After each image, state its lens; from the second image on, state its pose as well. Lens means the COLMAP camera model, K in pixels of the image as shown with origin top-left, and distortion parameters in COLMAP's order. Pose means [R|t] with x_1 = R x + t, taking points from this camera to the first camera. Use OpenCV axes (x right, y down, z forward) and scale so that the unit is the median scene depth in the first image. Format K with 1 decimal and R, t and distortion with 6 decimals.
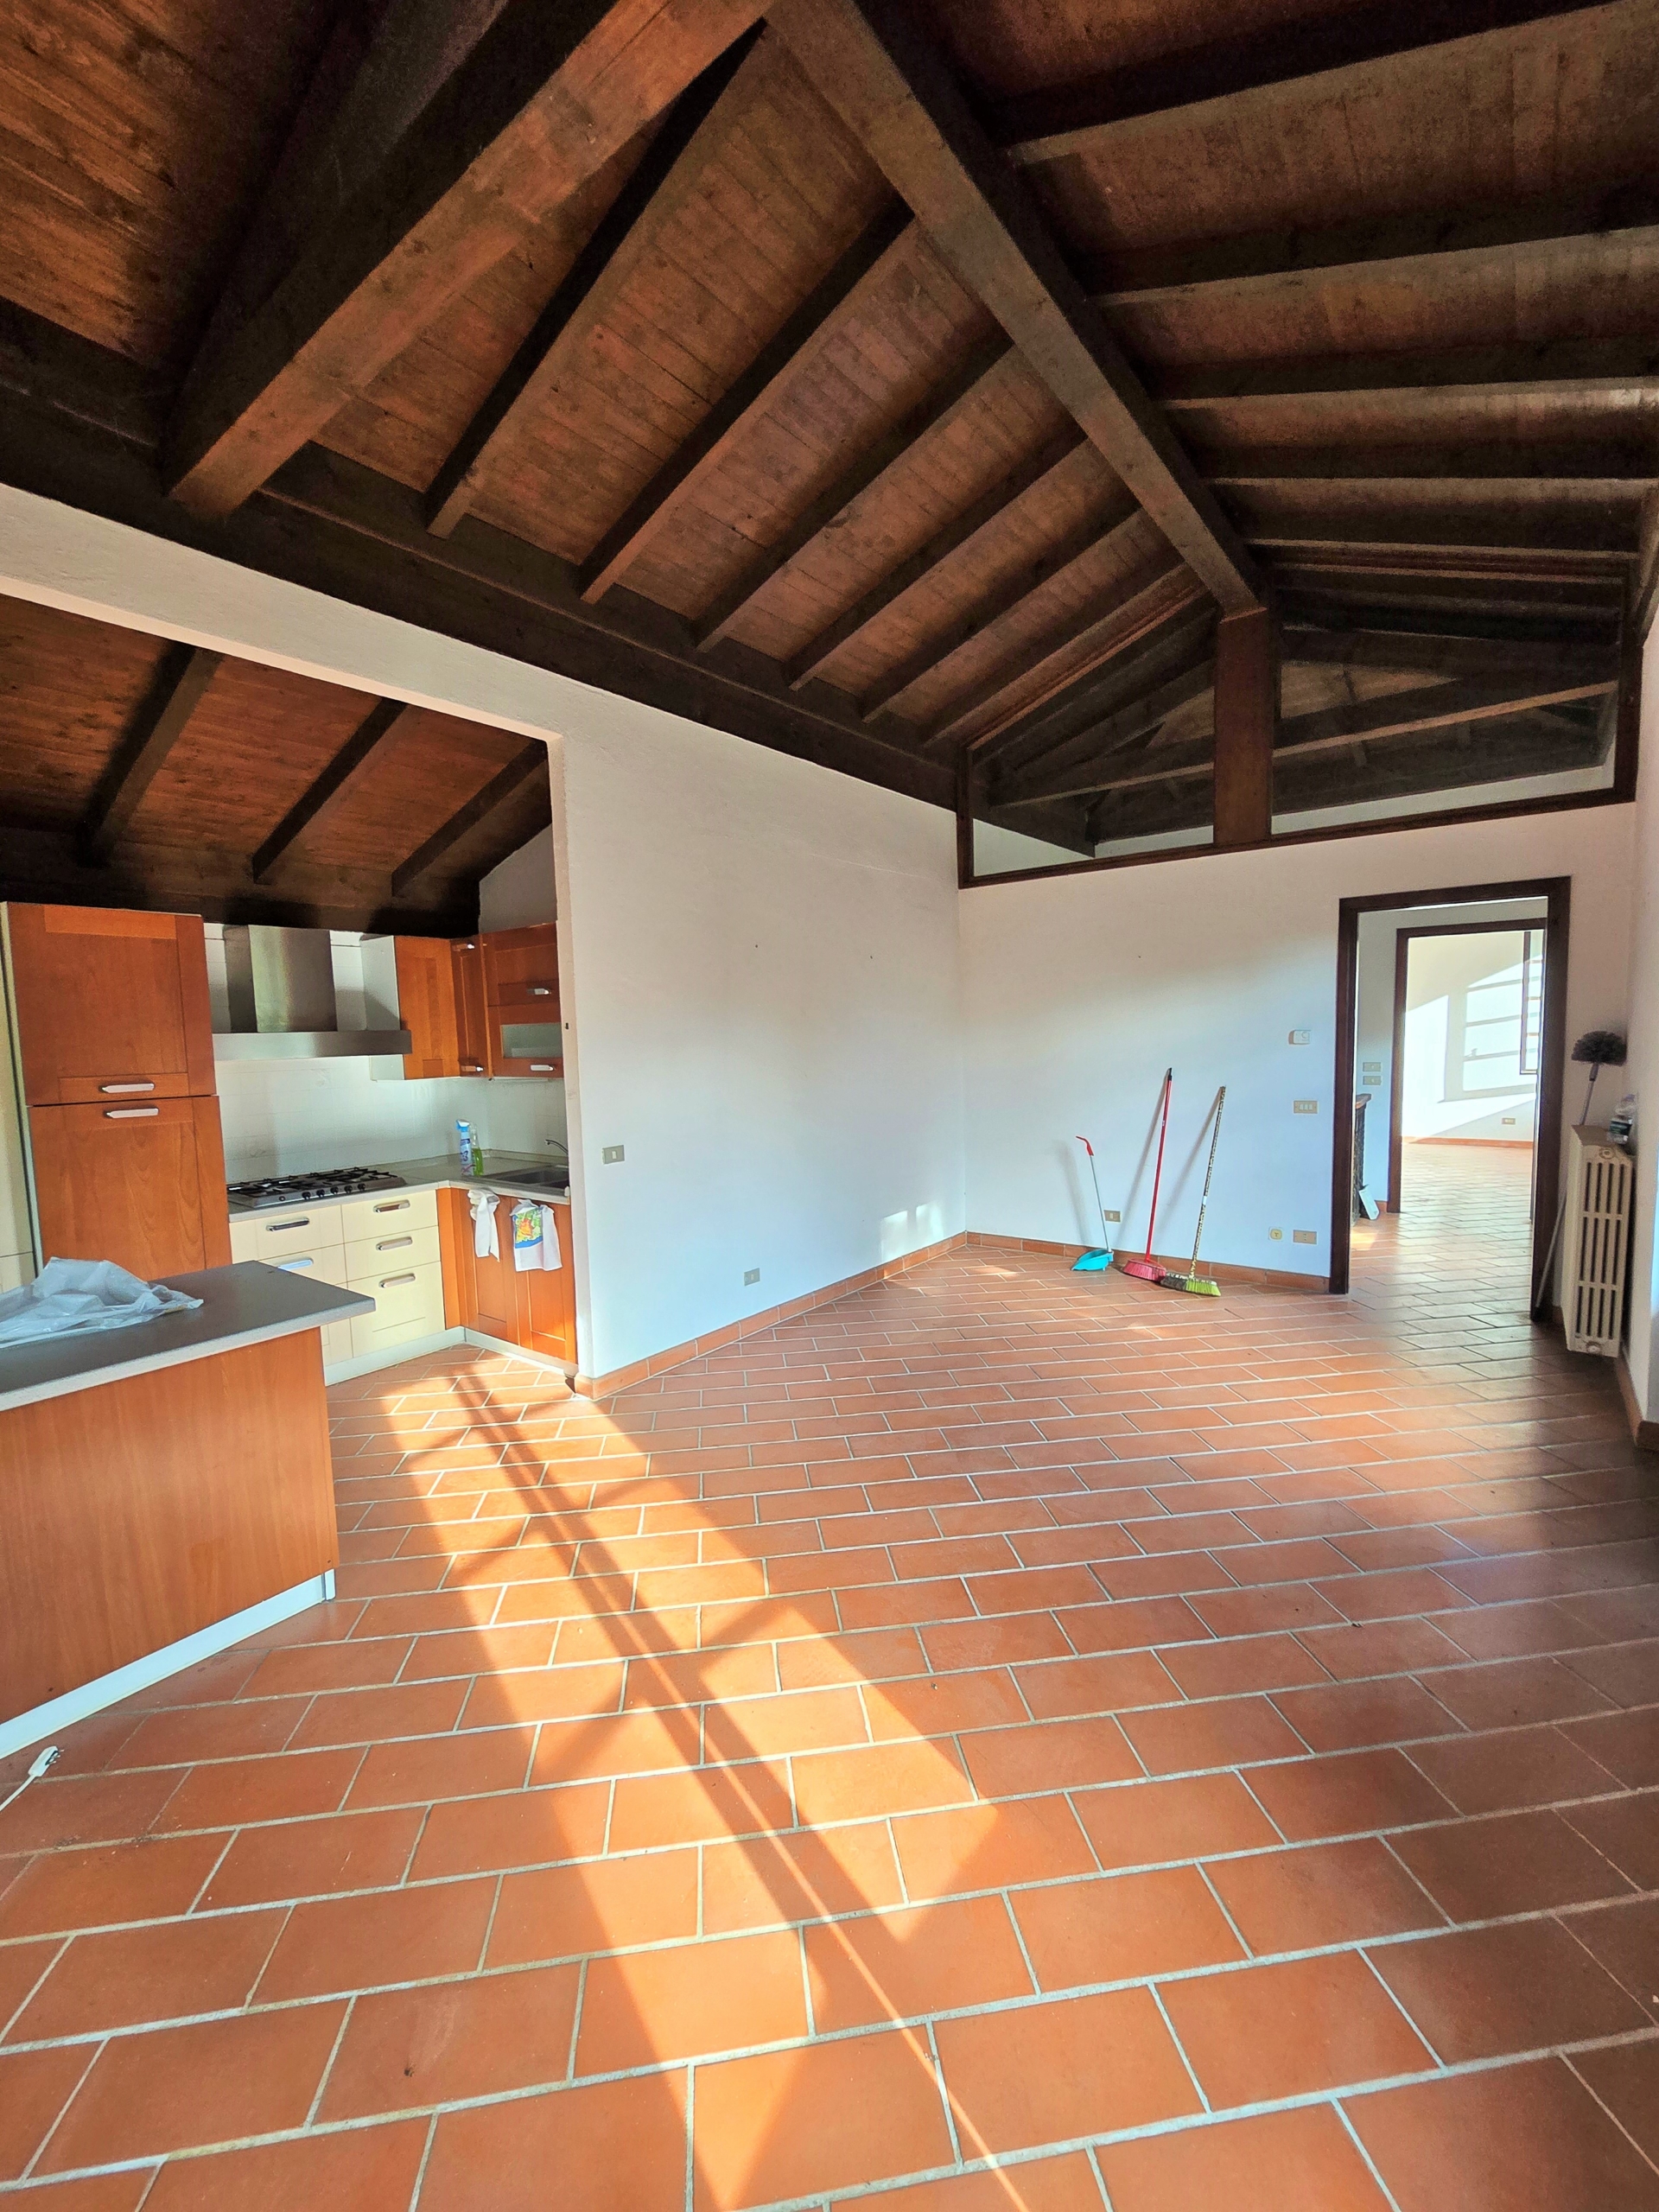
lens RADIAL K [[904.0, 0, 829.5], [0, 904.0, 1106.0], [0, 0, 1]] dist [-0.000622, -0.000286]
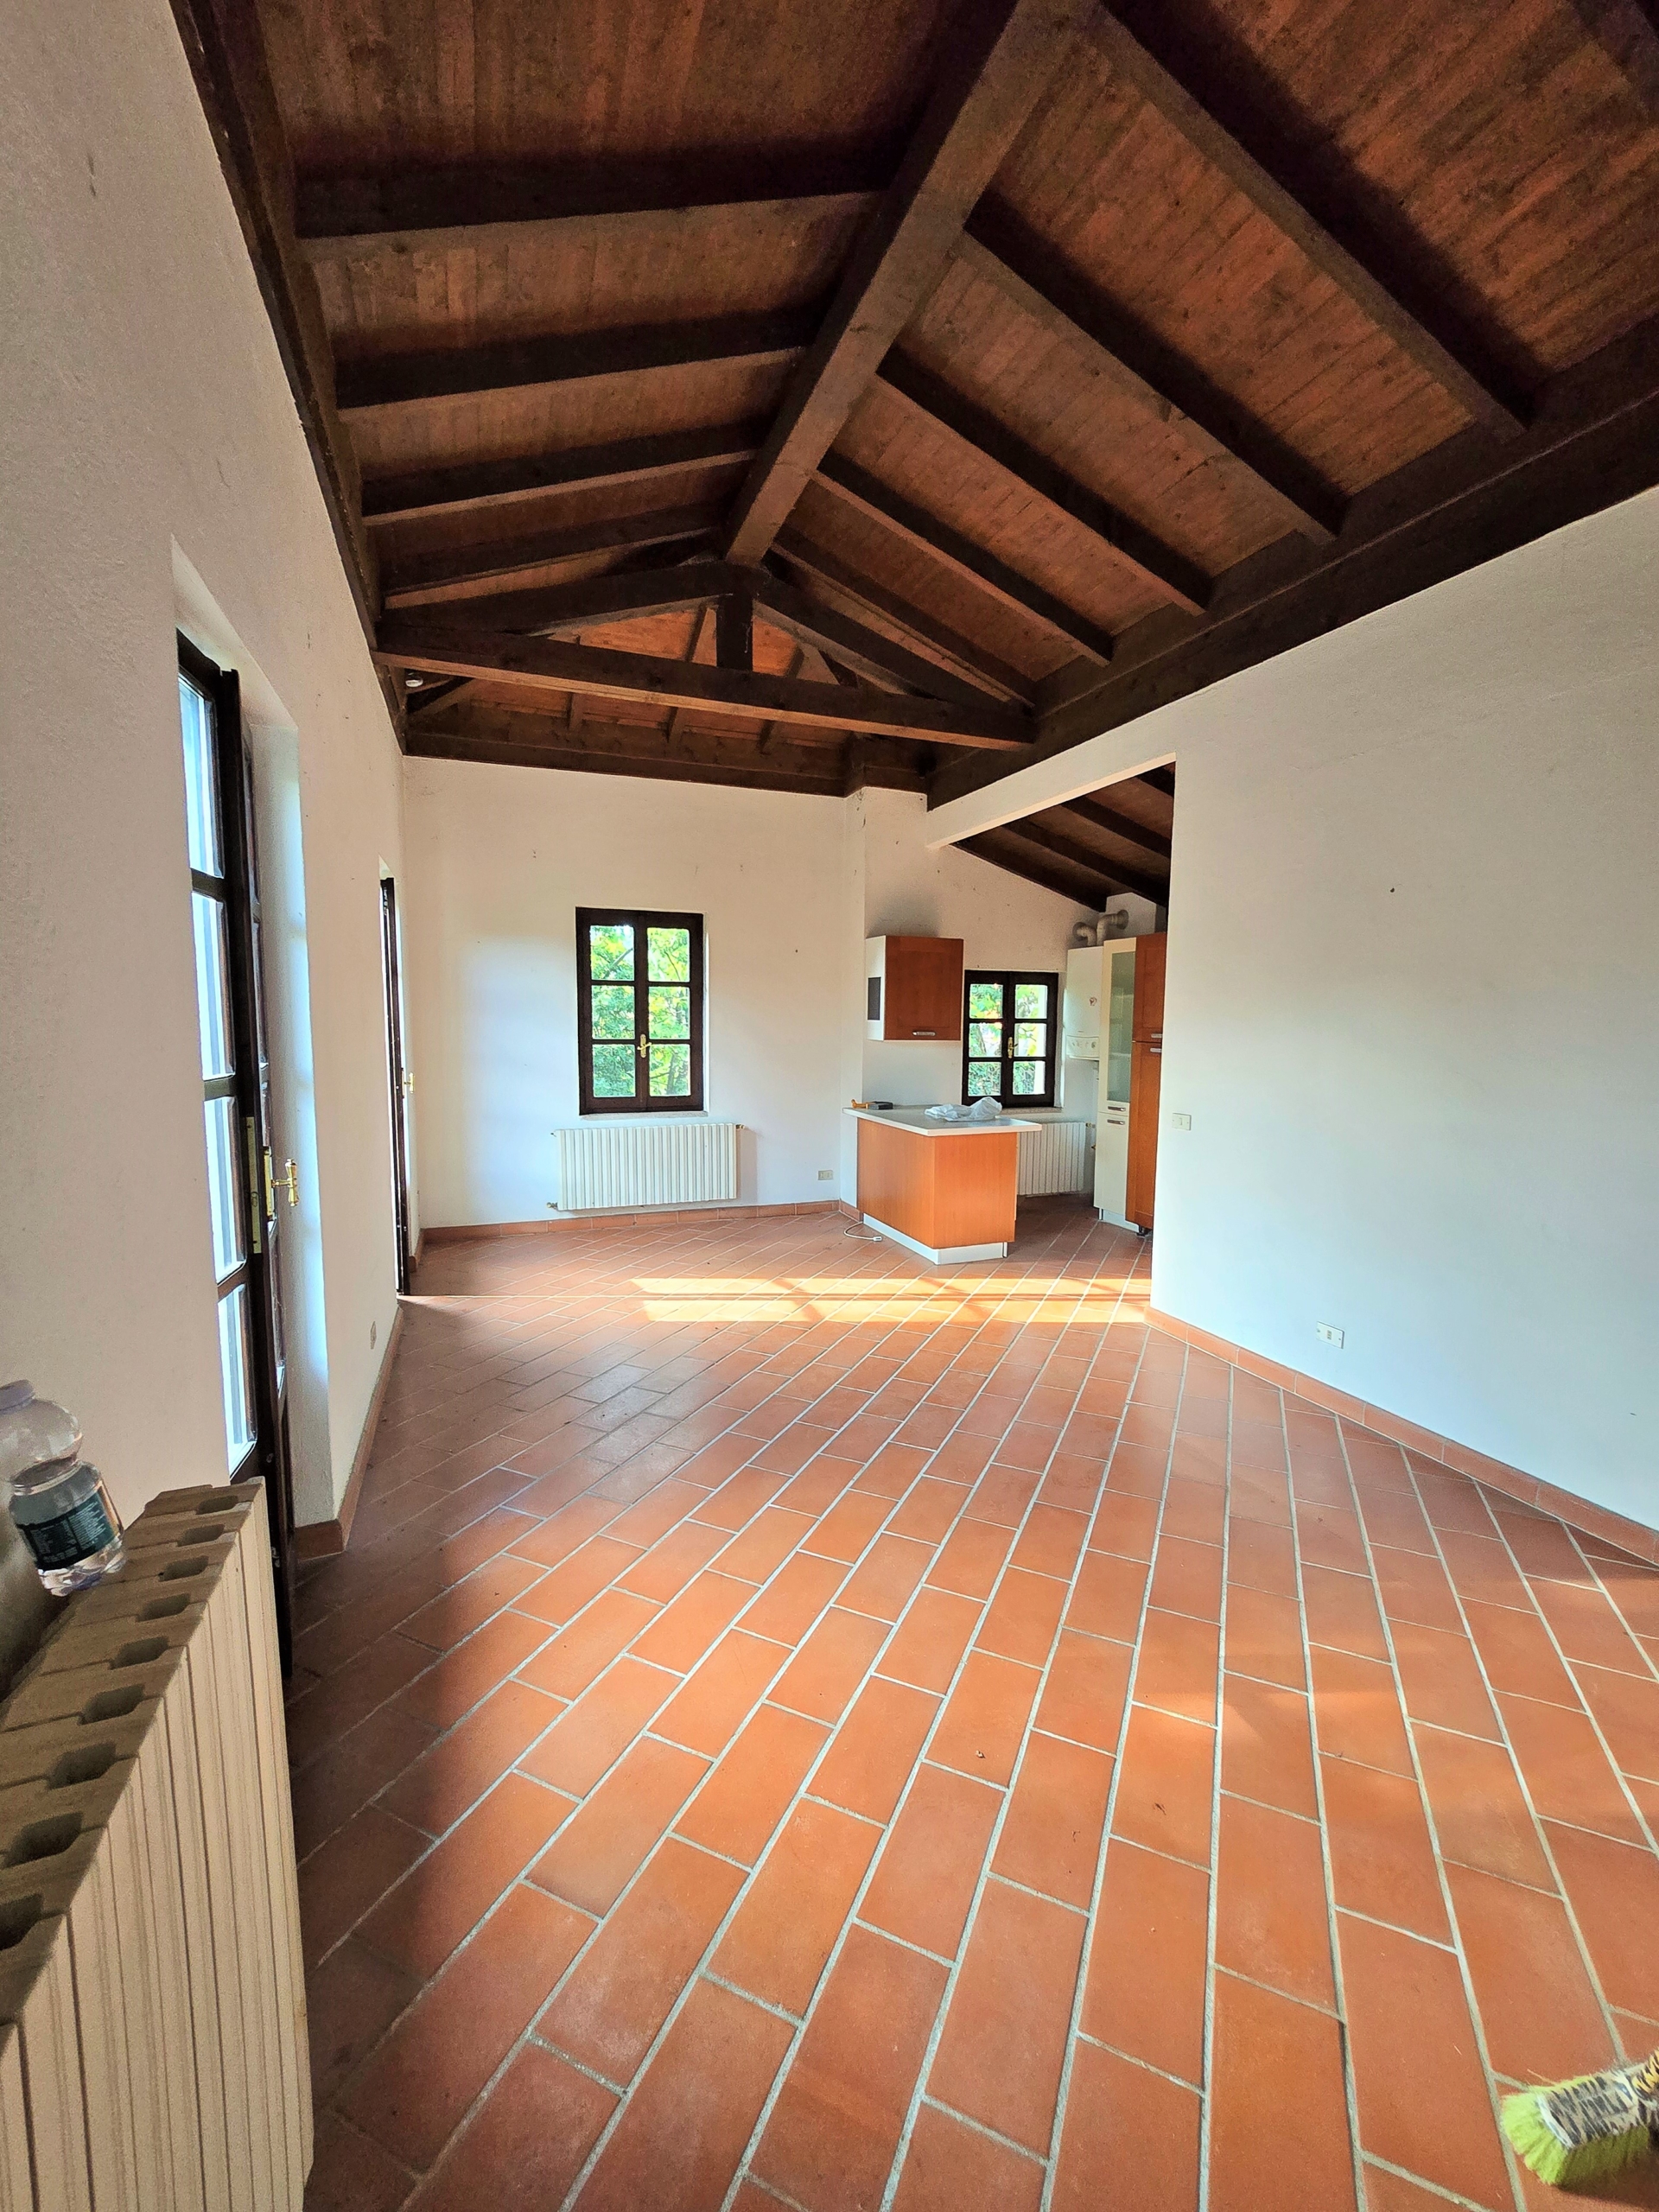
lens RADIAL K [[904.0, 0, 829.5], [0, 904.0, 1106.0], [0, 0, 1]] dist [-0.000622, -0.000286]
pose [[-0.526245, 0.110385, -0.843138, 0.958733], [-0.065162, 0.983388, 0.169417, -0.129291], [0.847833, 0.144095, -0.510310, 1.265613]]
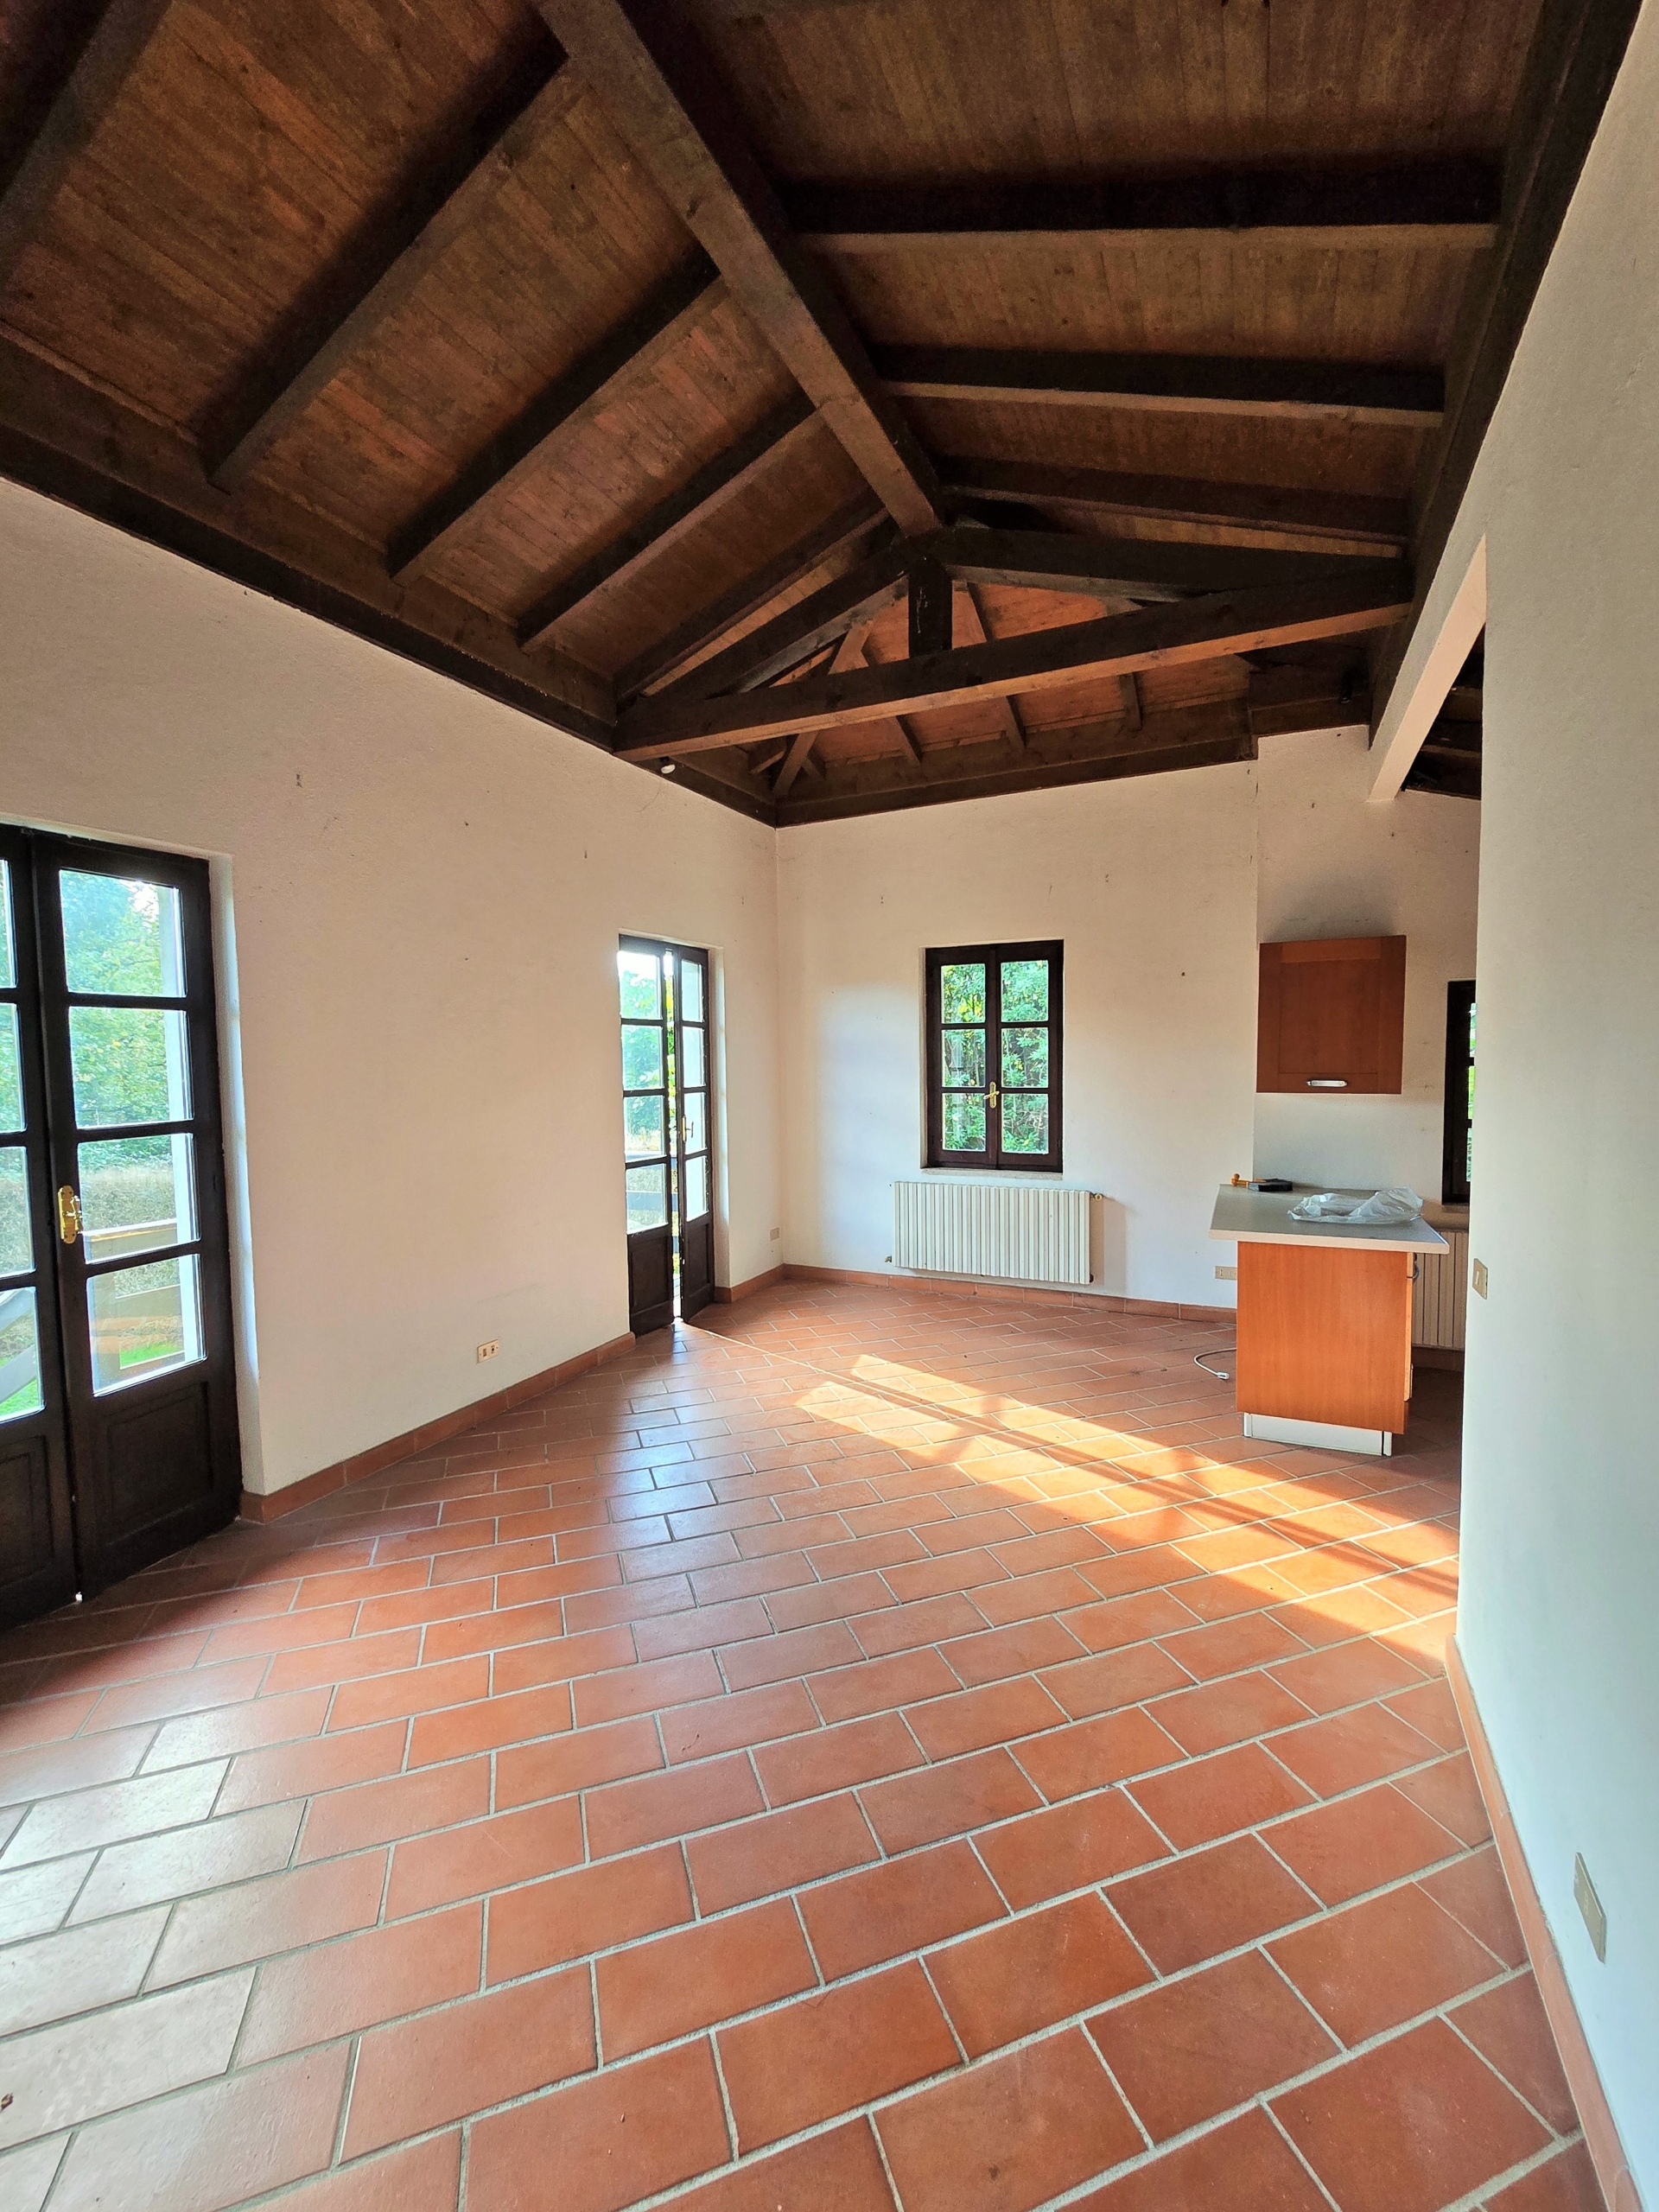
lens RADIAL K [[904.0, 0, 829.5], [0, 904.0, 1106.0], [0, 0, 1]] dist [-0.000622, -0.000286]
pose [[-0.977947, 0.054694, -0.201563, 0.248106], [0.025057, 0.988856, 0.146753, -0.141147], [0.207344, 0.138466, -0.968419, 1.503129]]
